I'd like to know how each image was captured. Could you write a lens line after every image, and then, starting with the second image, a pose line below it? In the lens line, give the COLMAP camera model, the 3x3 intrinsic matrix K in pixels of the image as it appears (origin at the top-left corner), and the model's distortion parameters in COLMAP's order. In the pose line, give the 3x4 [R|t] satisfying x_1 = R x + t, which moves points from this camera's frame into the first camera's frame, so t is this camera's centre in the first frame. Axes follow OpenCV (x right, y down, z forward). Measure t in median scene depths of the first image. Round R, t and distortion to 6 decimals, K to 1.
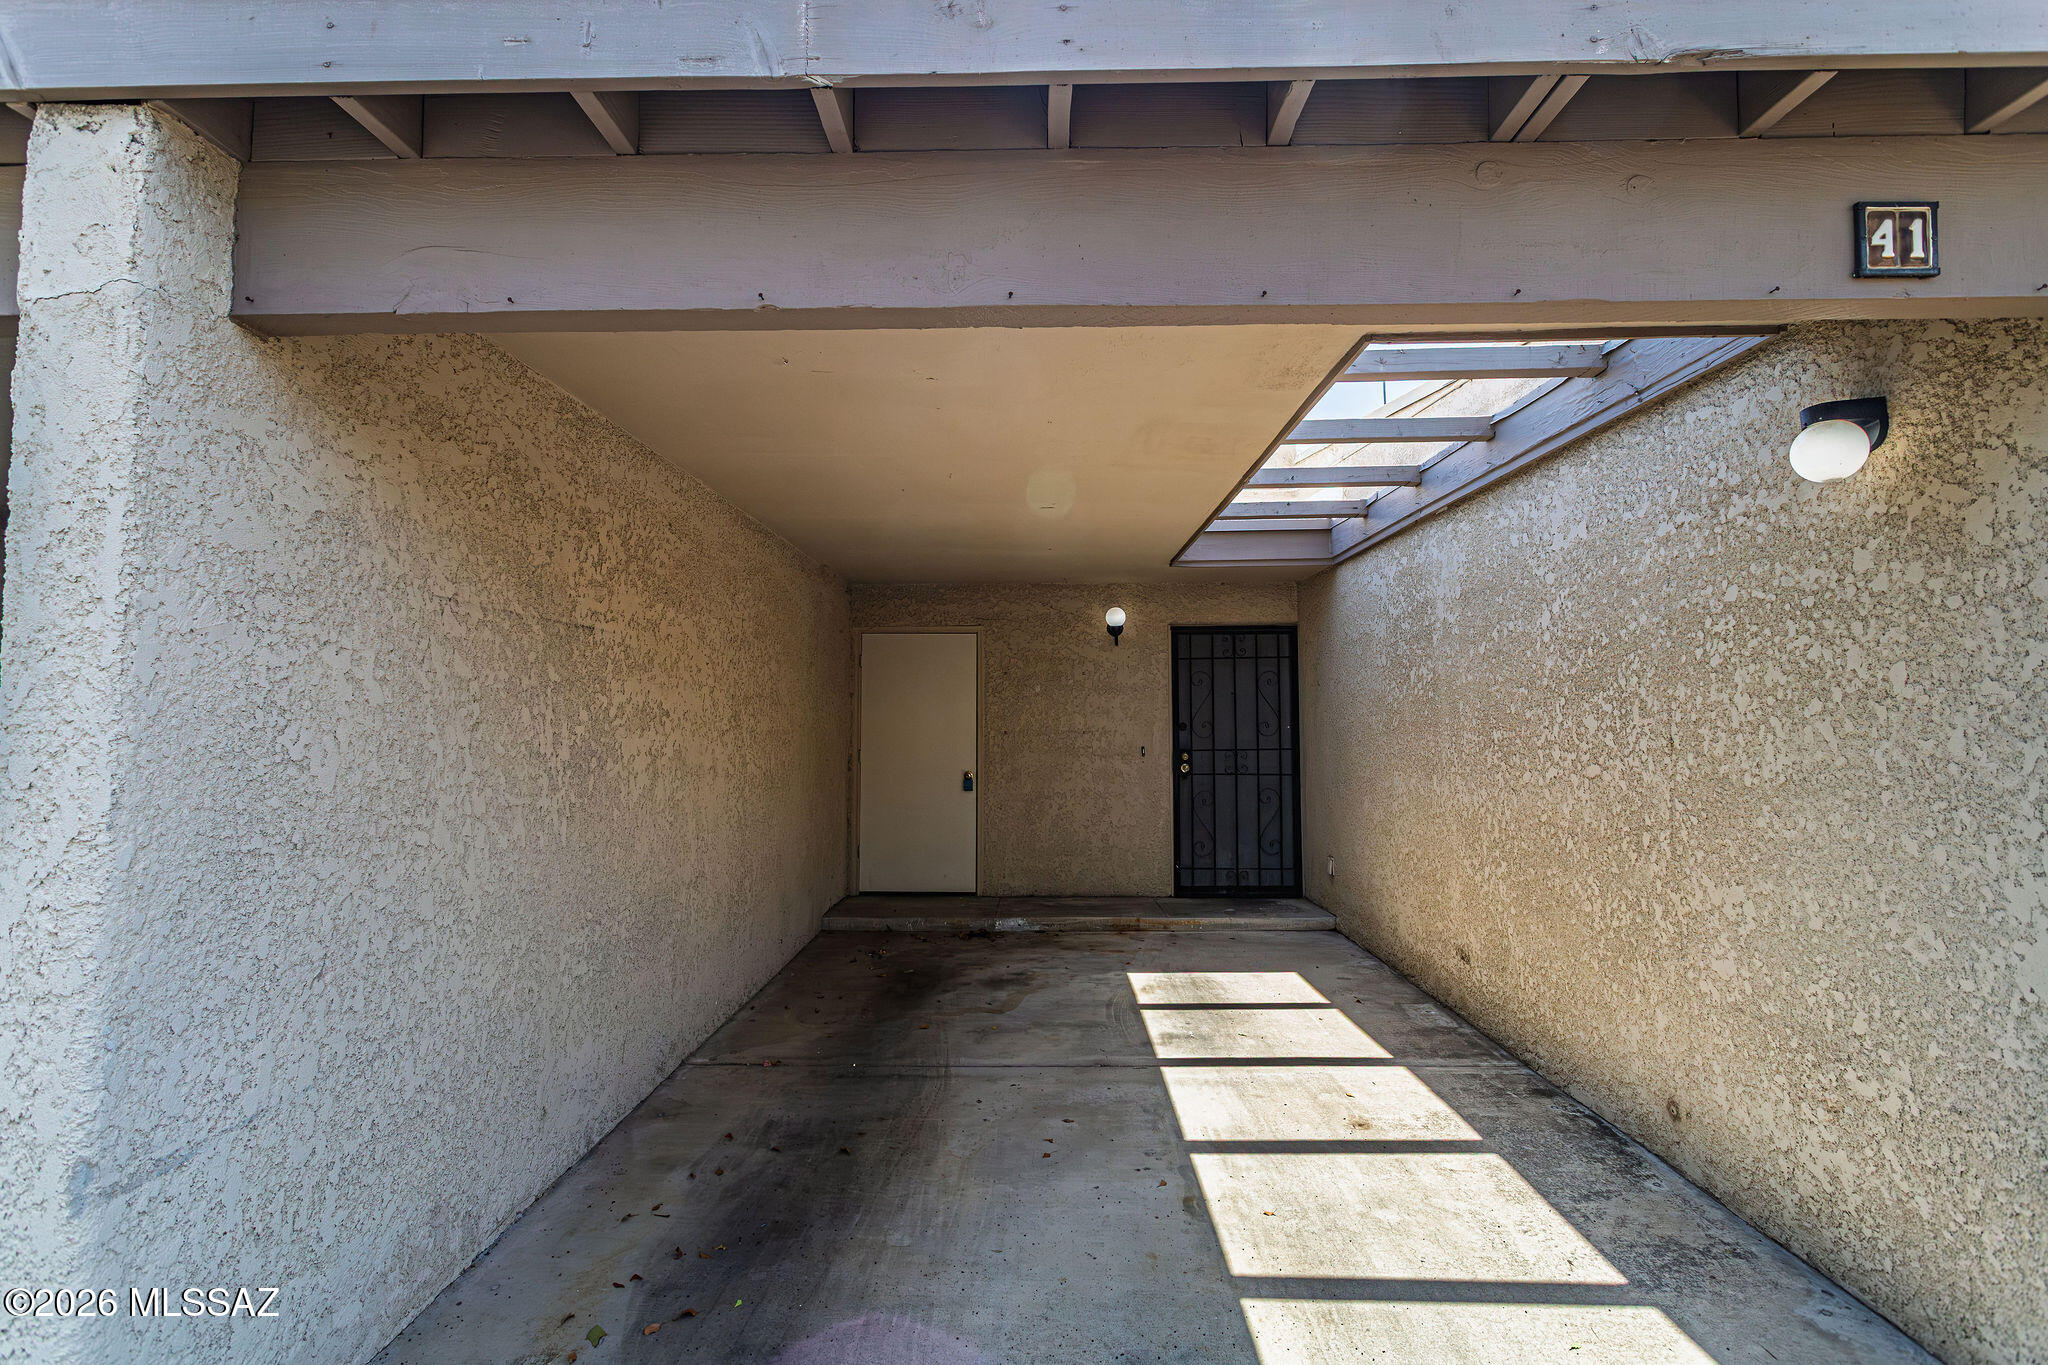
lens RADIAL K [[969.6, 0, 1031.9], [0, 969.6, 669.2], [0, 0, 1]] dist [0.003699, 0.000999]
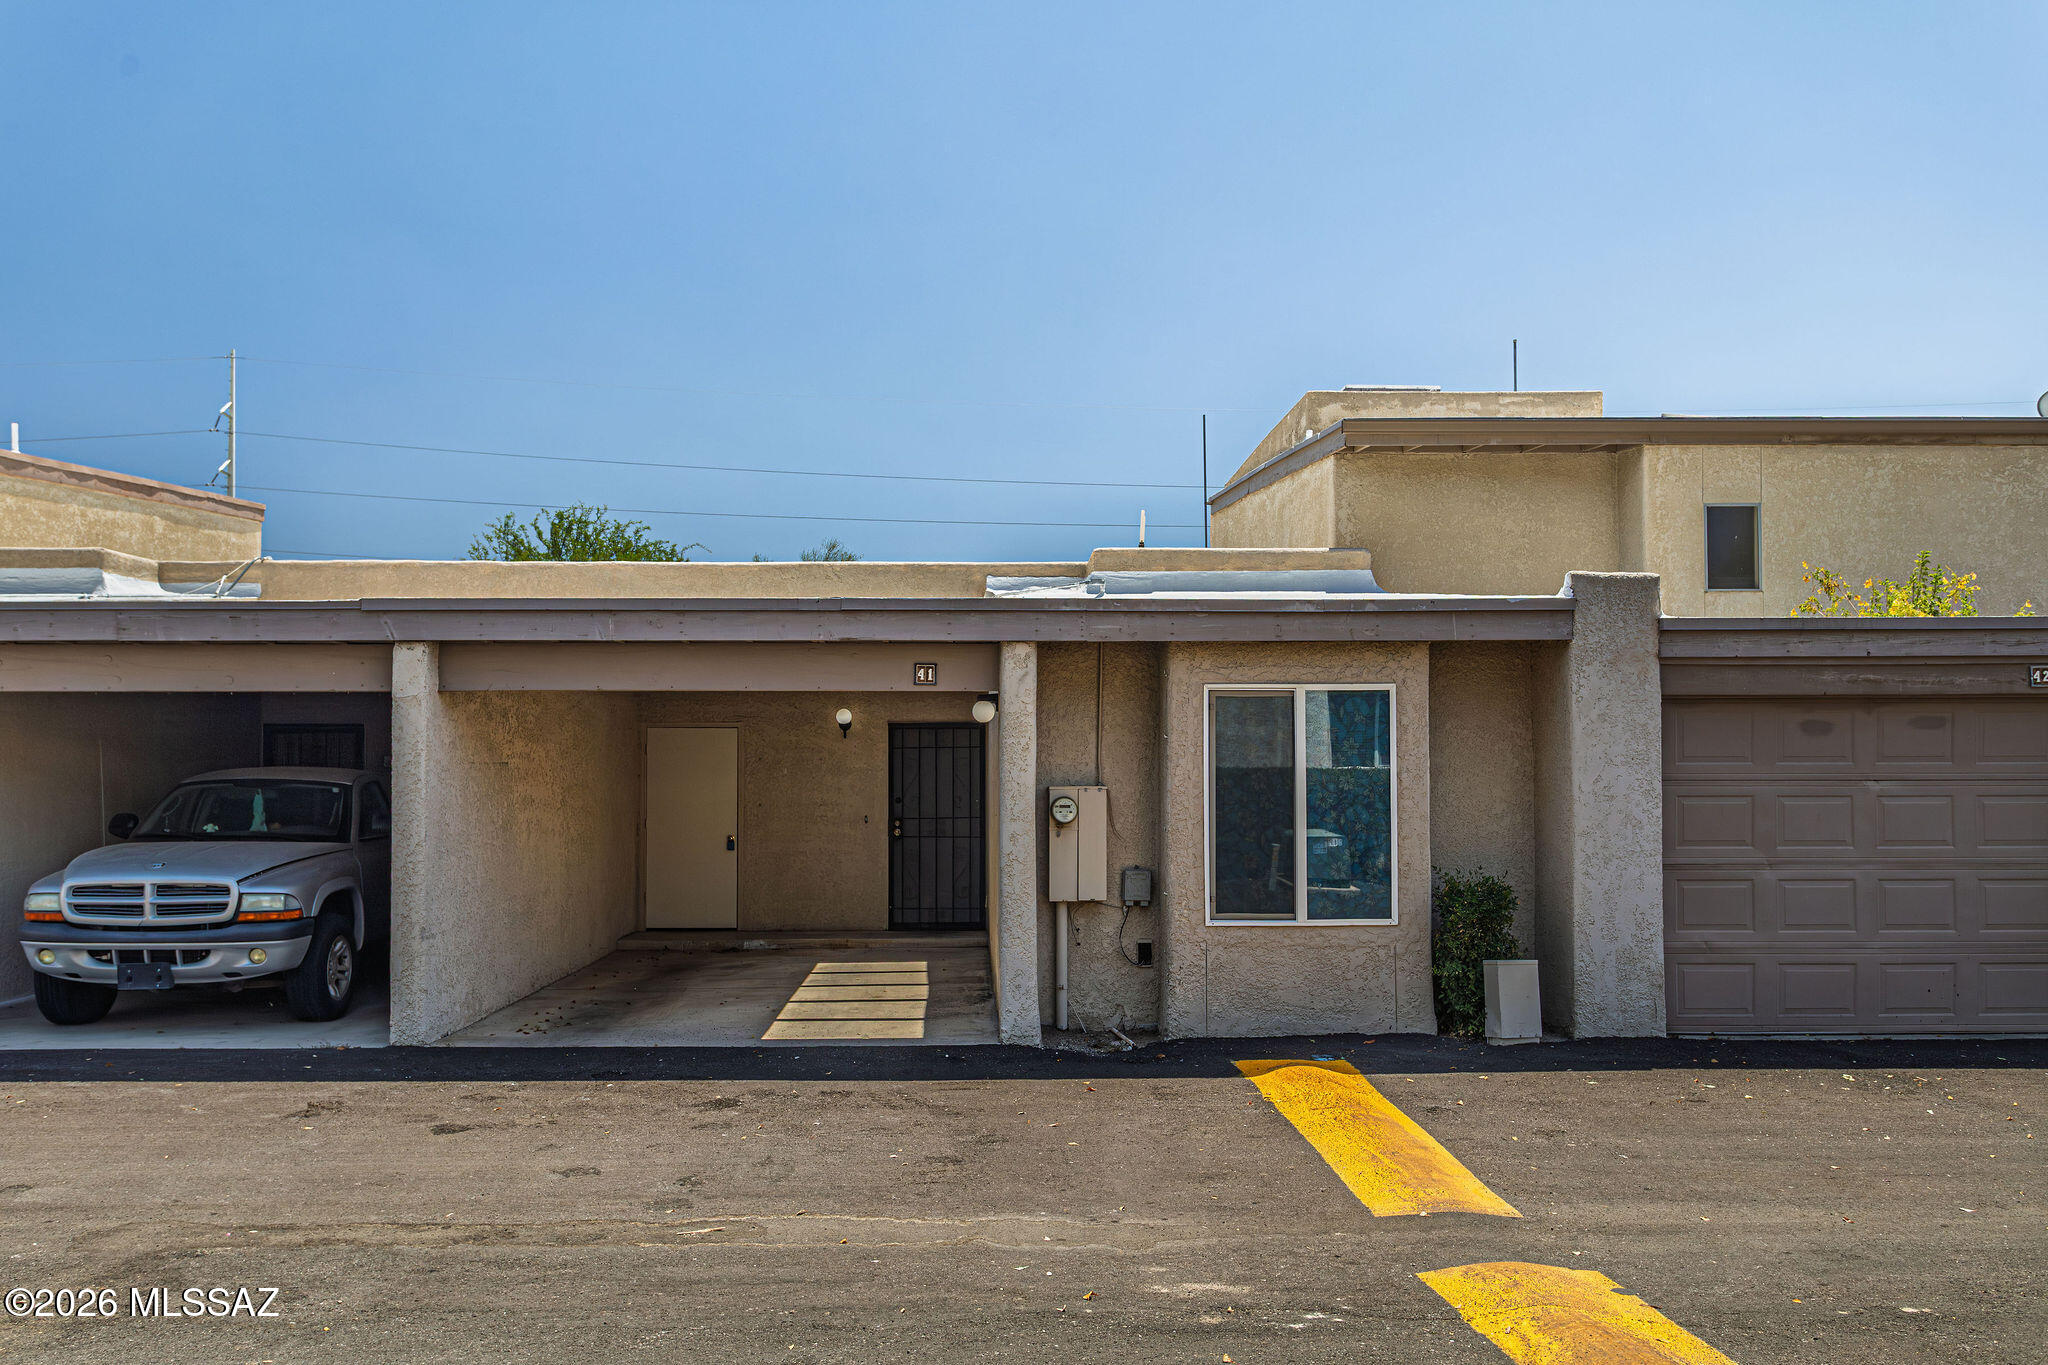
lens RADIAL K [[1366.7, 0, 972.0], [0, 1366.7, 753.8], [0, 0, 1]] dist [0.007072, -0.000518]
pose [[0.999074, 0.000007, 0.043025, 0.450117], [-0.001604, 0.999311, 0.037085, -0.180308], [-0.042995, -0.037120, 0.998385, -2.102280]]
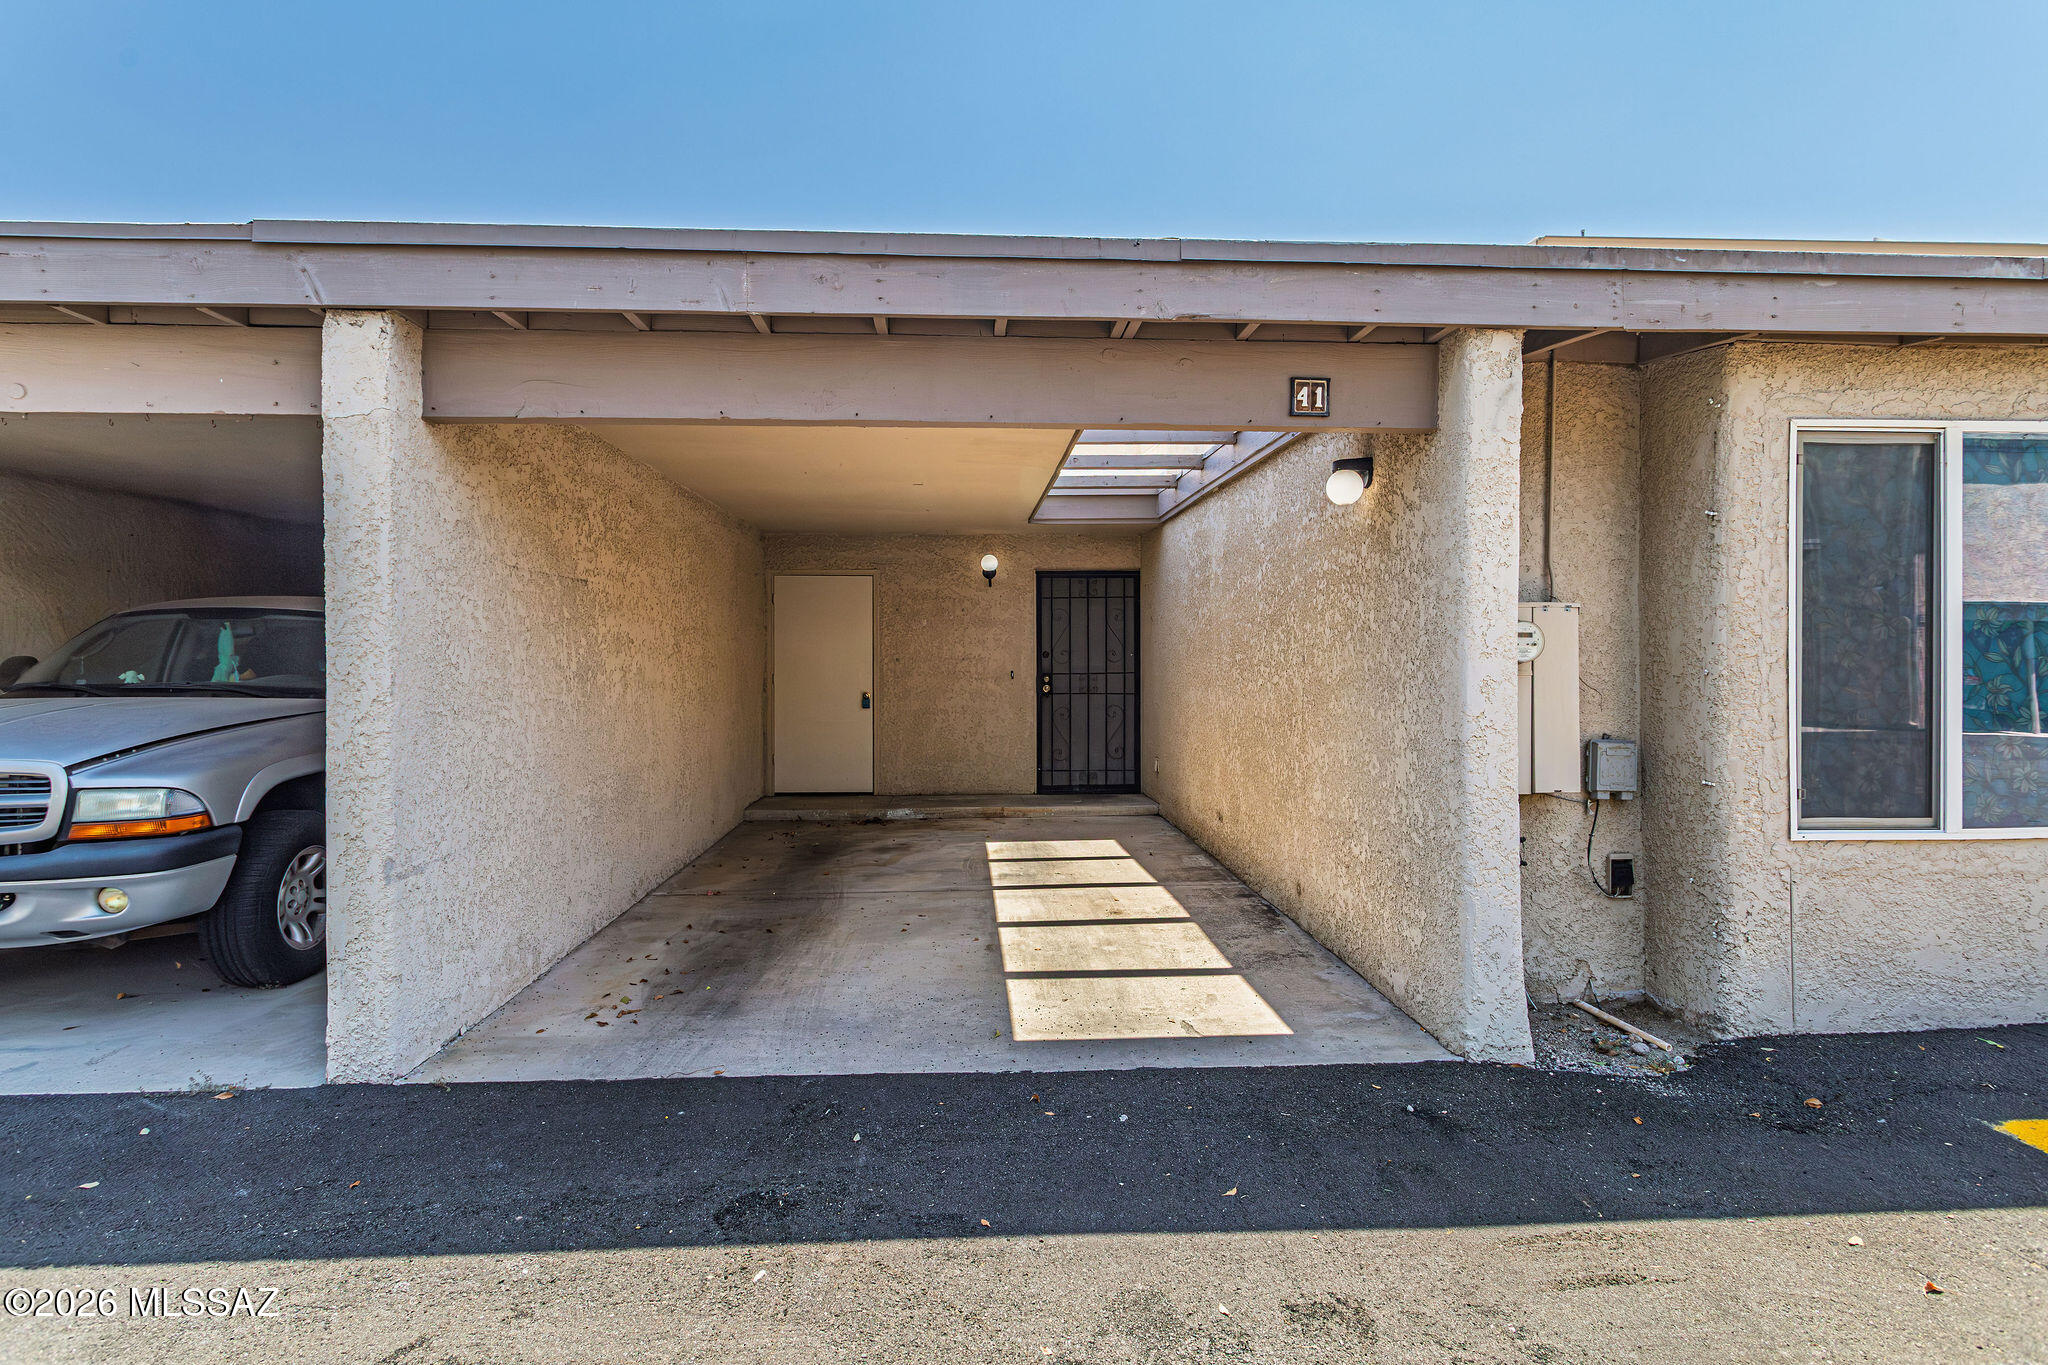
lens RADIAL K [[969.6, 0, 1018.6], [0, 969.6, 666.1], [0, 0, 1]] dist [0.003699, 0.000999]
pose [[0.997156, -0.001381, 0.075359, 0.080492], [-0.003550, 0.997862, 0.065265, -0.012689], [-0.075288, -0.065347, 0.995018, -0.504044]]
